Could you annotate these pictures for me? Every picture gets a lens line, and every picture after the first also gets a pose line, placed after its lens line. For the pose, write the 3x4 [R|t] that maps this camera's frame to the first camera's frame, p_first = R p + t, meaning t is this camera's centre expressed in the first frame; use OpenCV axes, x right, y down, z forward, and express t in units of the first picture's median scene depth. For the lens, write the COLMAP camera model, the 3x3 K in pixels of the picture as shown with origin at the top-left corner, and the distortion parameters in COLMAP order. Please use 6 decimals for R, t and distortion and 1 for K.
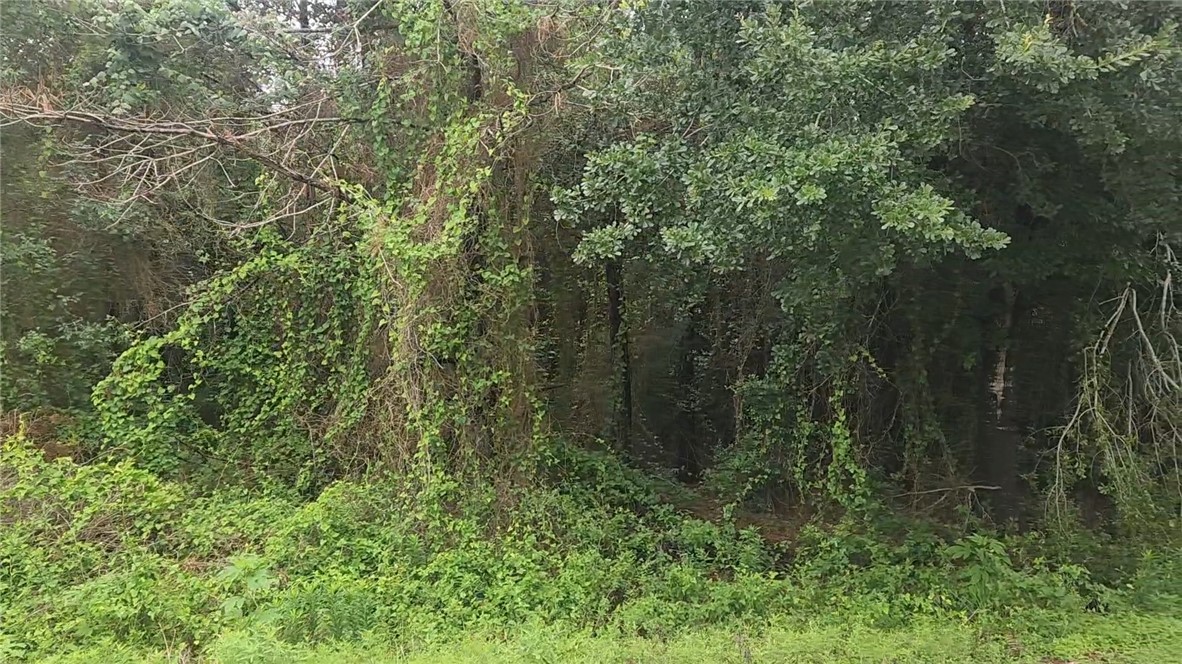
lens RADIAL K [[1016.4, 0, 589.6], [0, 1016.4, 304.5], [0, 0, 1]] dist [0.039353, 0.003921]
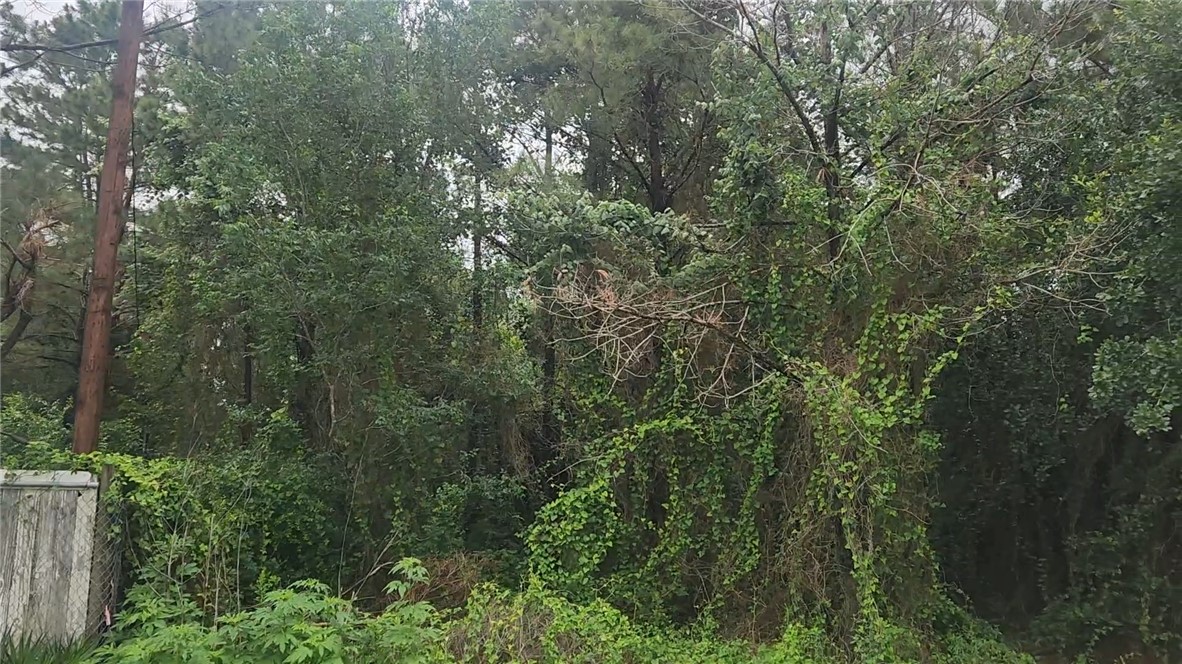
lens RADIAL K [[1016.4, 0, 589.6], [0, 1016.4, 304.5], [0, 0, 1]] dist [0.039353, 0.003921]
pose [[0.999923, 0.009885, -0.007463, -0.397678], [-0.010820, 0.990382, -0.137936, -0.016028], [0.006028, 0.138006, 0.990413, -0.146217]]
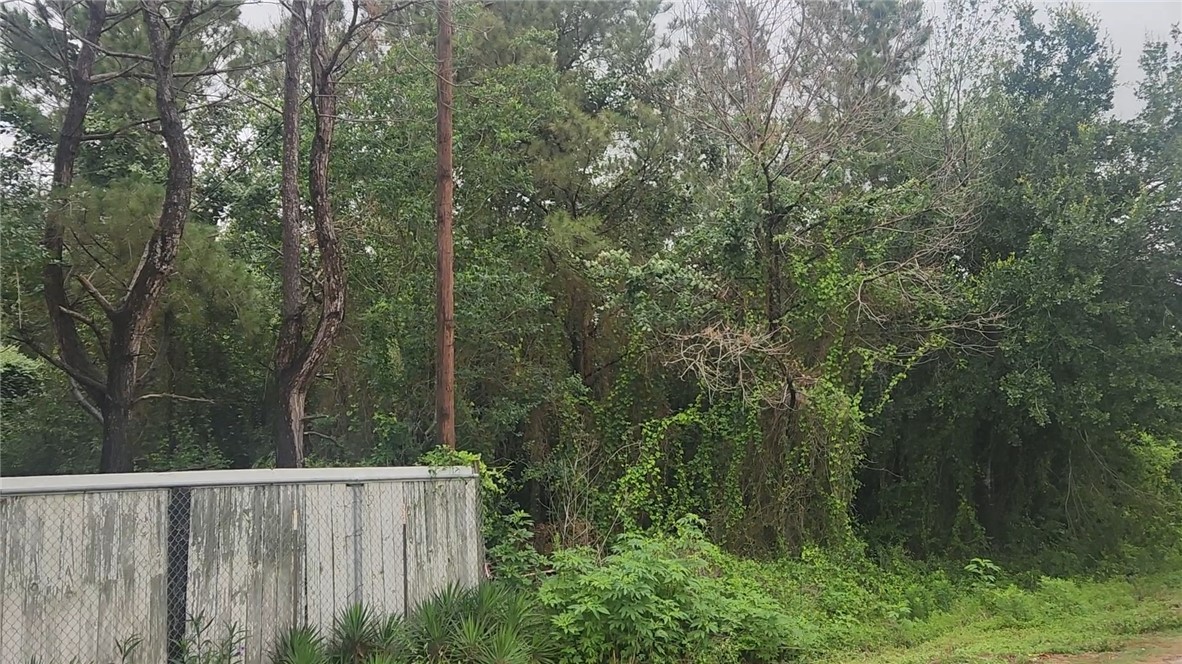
lens RADIAL K [[1006.1, 0, 599.1], [0, 1006.1, 328.7], [0, 0, 1]] dist [0.035430, 0.002310]
pose [[0.887886, 0.030959, 0.459021, -1.175324], [0.014115, 0.995430, -0.094440, -0.035587], [-0.459847, 0.090332, 0.883392, -0.351473]]
